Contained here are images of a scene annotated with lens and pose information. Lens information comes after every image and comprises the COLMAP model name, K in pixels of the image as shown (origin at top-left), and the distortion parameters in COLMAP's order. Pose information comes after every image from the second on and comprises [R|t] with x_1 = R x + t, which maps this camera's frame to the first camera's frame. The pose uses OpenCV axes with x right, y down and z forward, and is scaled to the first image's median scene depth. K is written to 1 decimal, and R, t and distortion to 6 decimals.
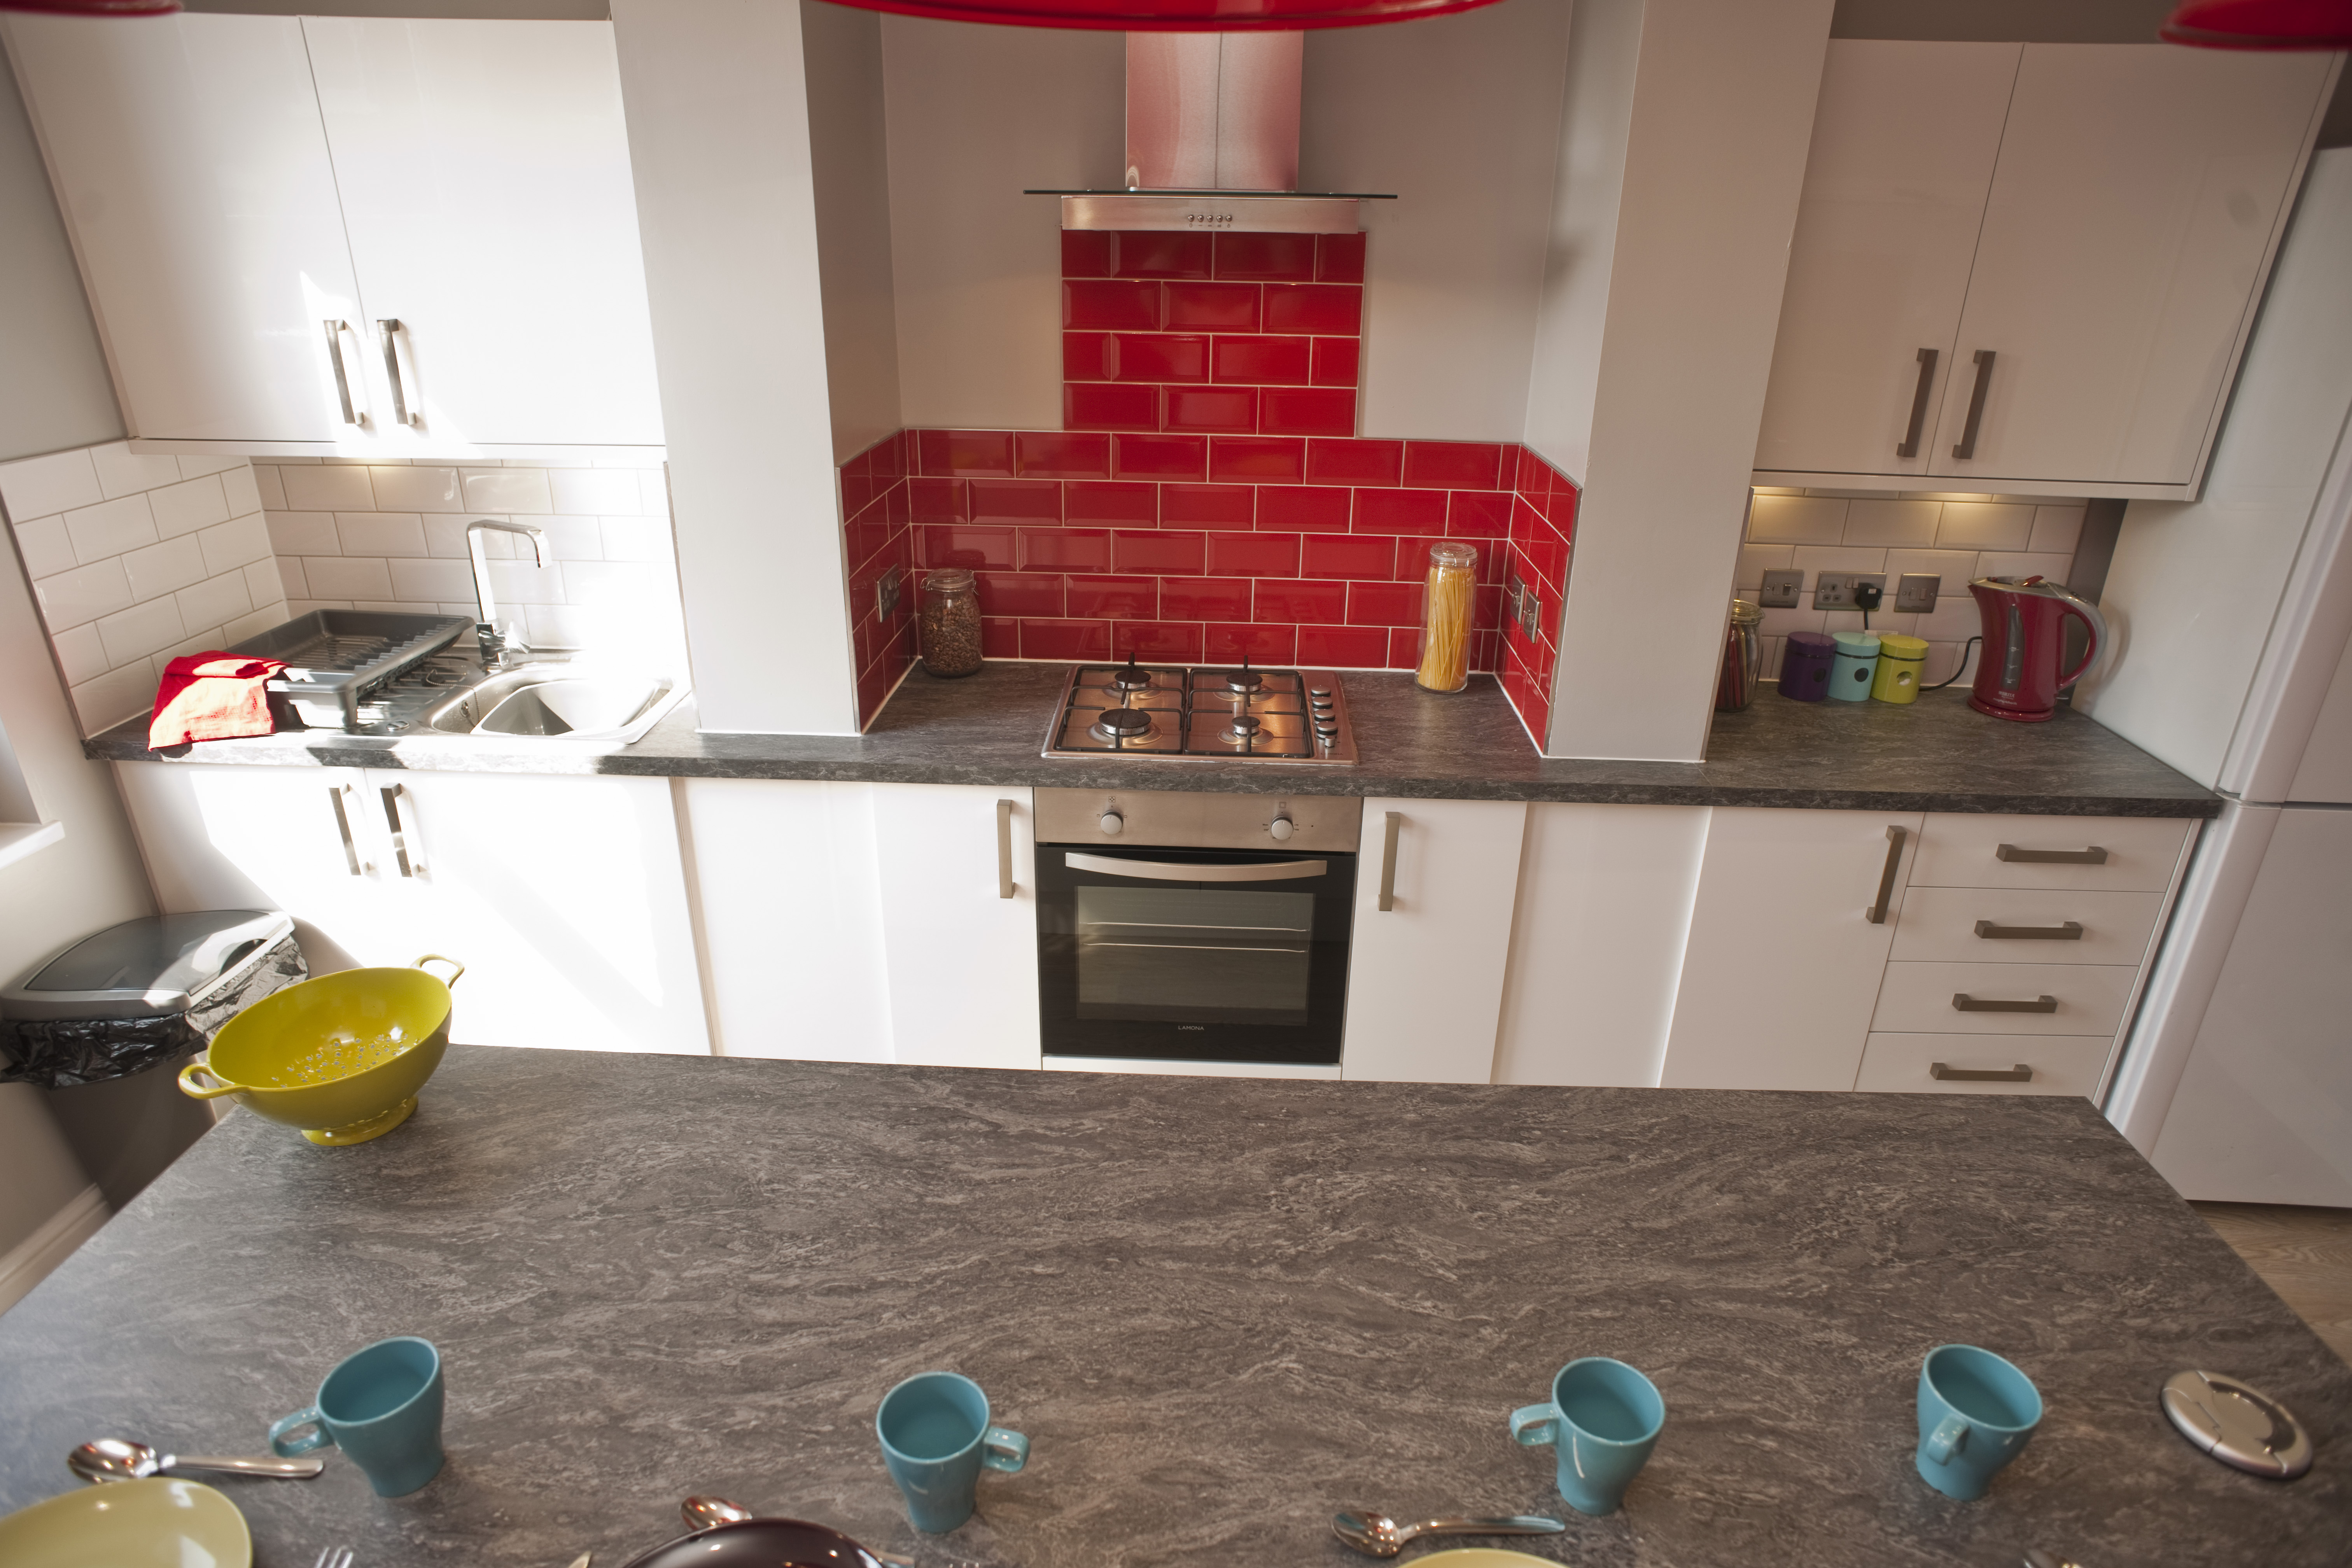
lens RADIAL K [[1334.3, 0, 1176.0], [0, 1334.3, 784.0], [0, 0, 1]] dist [-0.003287, -0.000222]
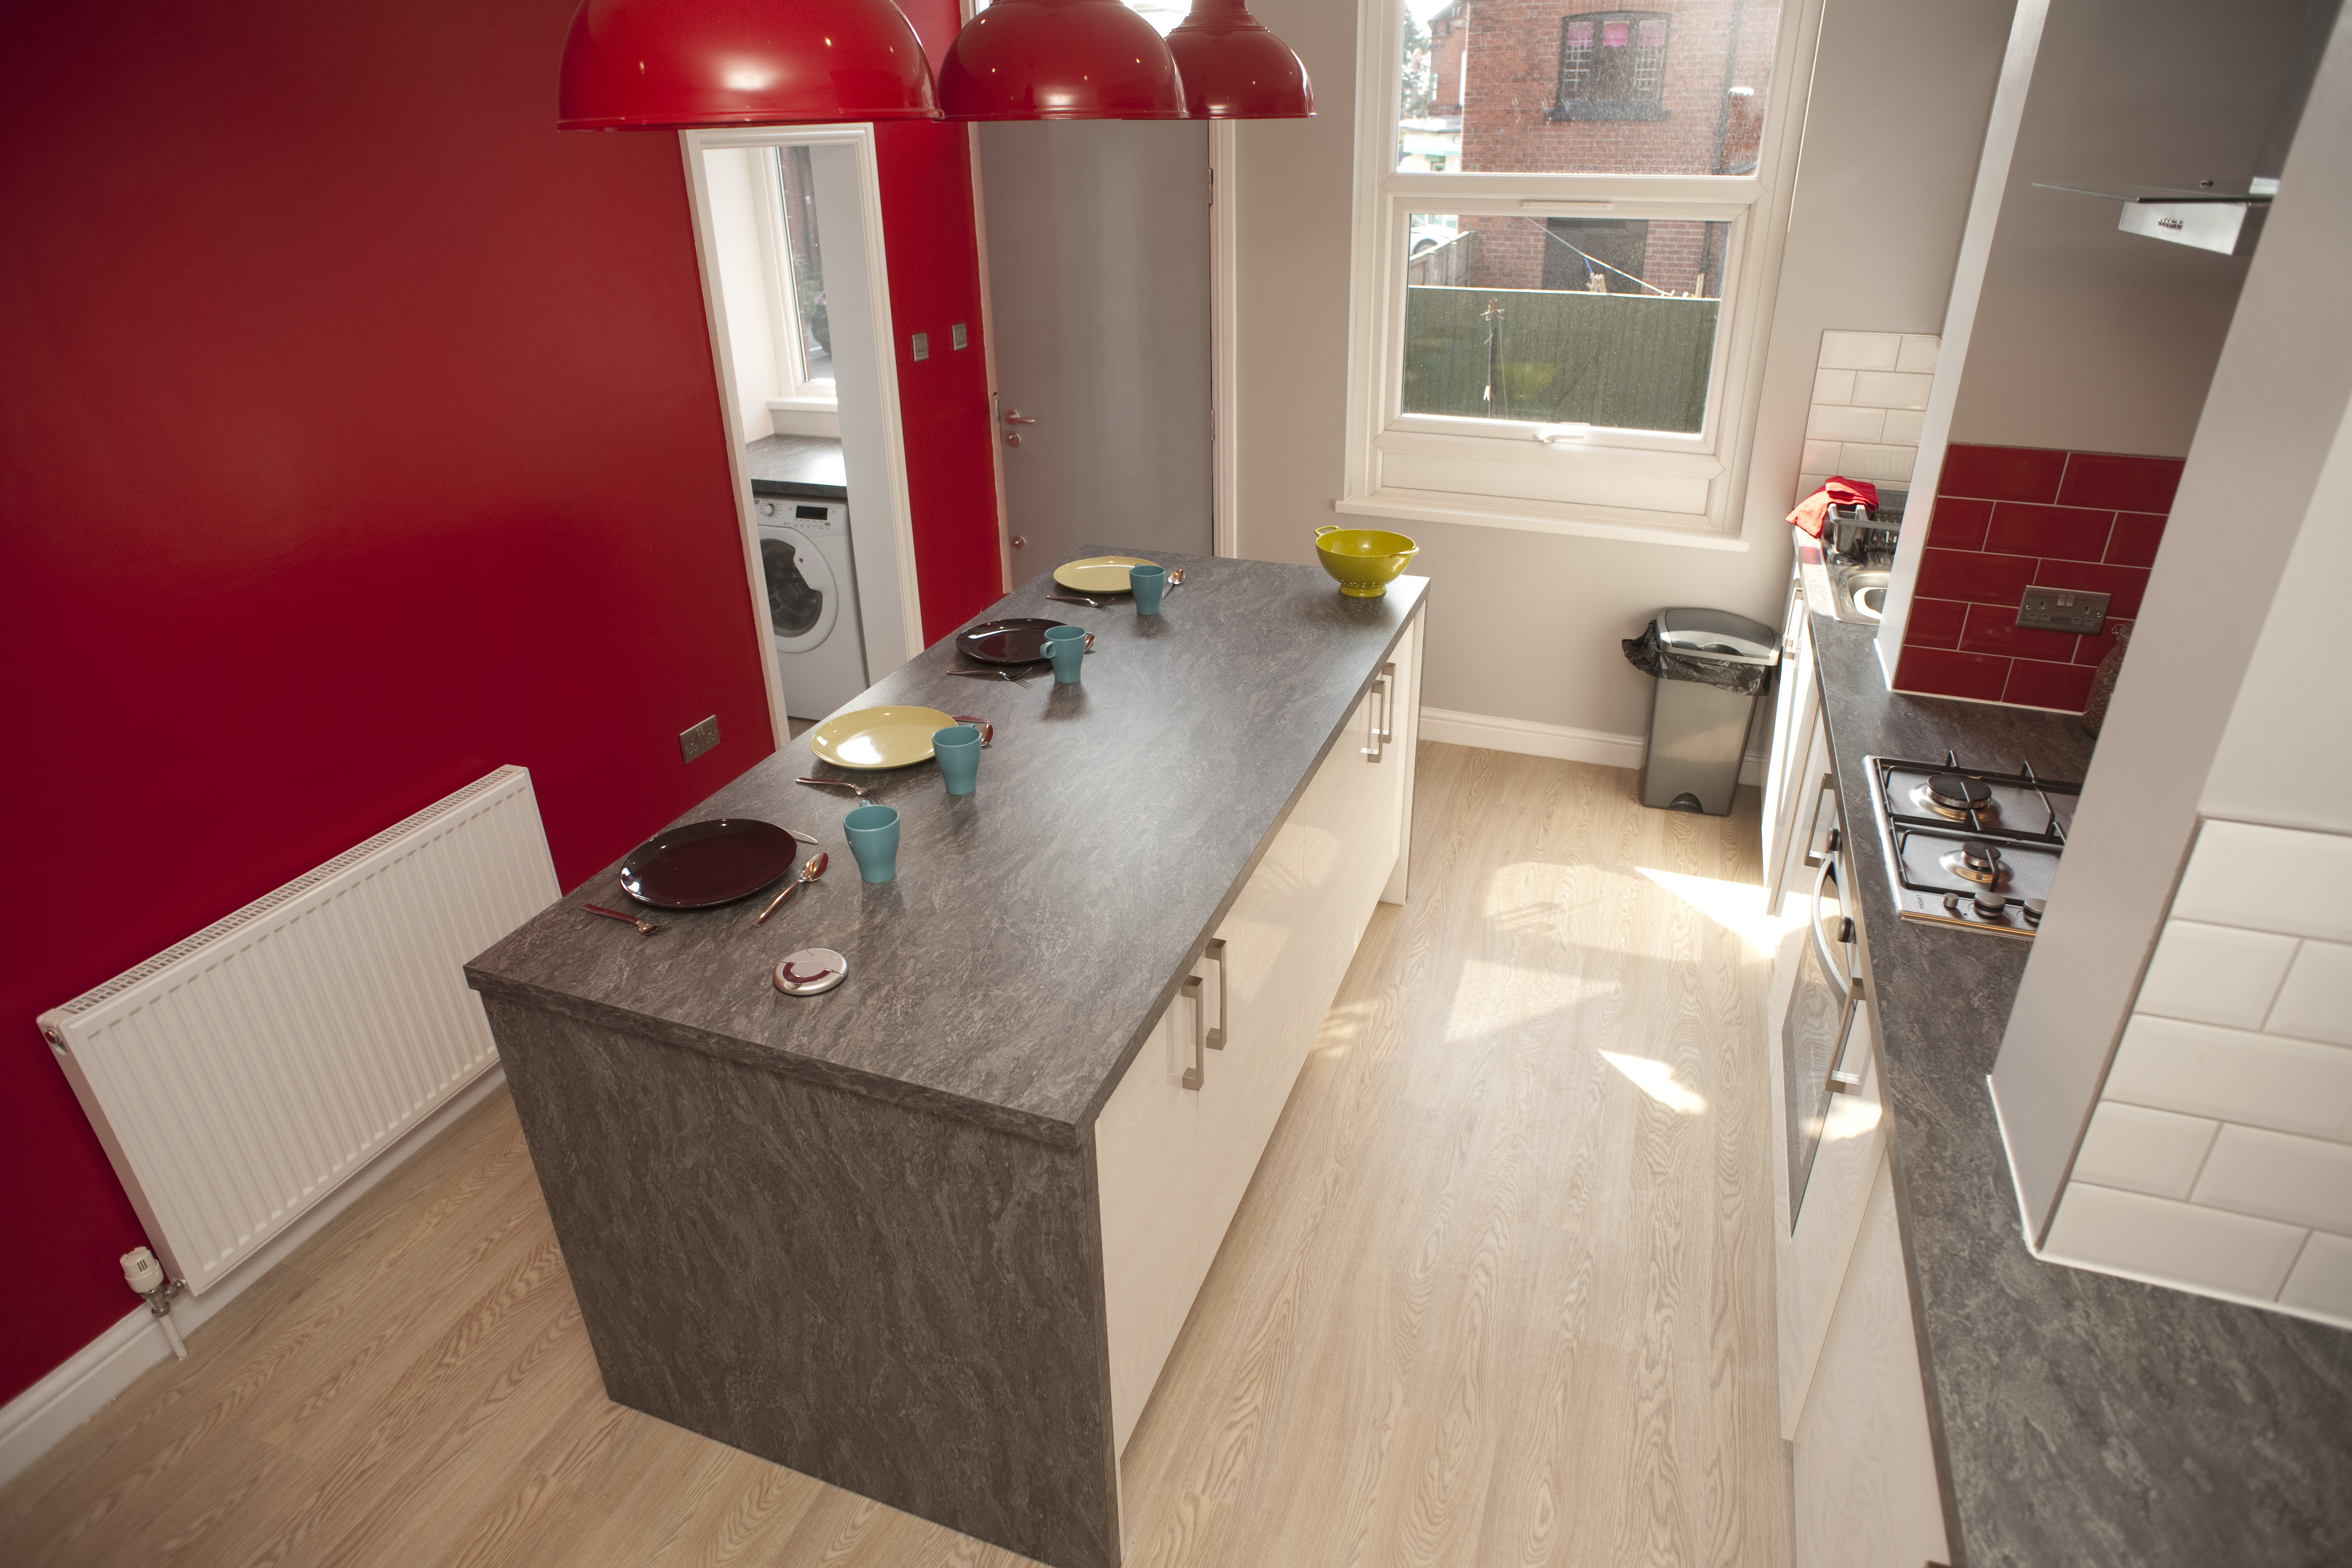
lens RADIAL K [[1334.3, 0, 1176.0], [0, 1334.3, 784.0], [0, 0, 1]] dist [-0.003287, -0.000222]
pose [[-0.317378, 0.418601, -0.850908, 1.695297], [-0.380188, 0.765862, 0.518568, -0.605685], [0.868751, 0.488087, -0.083921, 1.244557]]
